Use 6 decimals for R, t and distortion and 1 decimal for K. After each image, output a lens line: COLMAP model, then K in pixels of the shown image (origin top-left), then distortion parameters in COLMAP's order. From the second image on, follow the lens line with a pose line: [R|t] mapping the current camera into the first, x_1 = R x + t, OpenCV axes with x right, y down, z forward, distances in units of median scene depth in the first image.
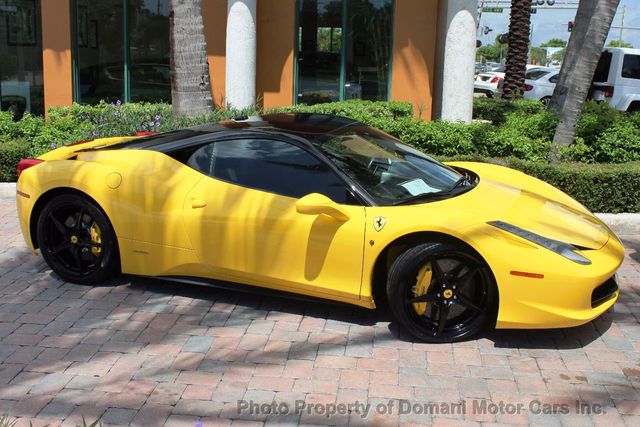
lens RADIAL K [[712.1, 0, 320.0], [0, 712.1, 213.5], [0, 0, 1]] dist [-0.083703, 0.024694]
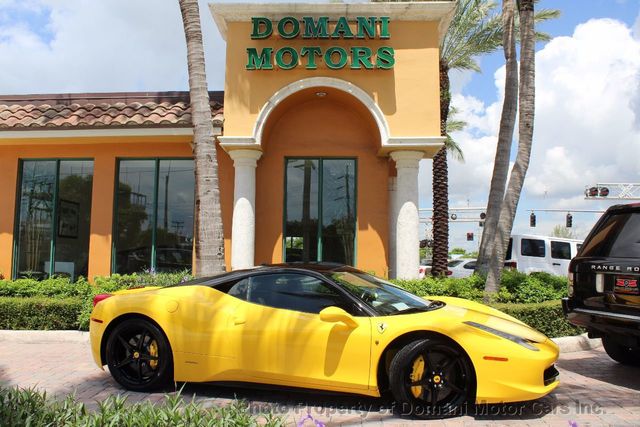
lens RADIAL K [[570.7, 0, 310.9], [0, 570.7, 214.5], [0, 0, 1]] dist [-0.152250, 0.108798]
pose [[0.998105, -0.009105, 0.060853, -0.096681], [0.026962, 0.953705, -0.299534, 0.109071], [-0.055309, 0.300607, 0.952143, -0.054772]]
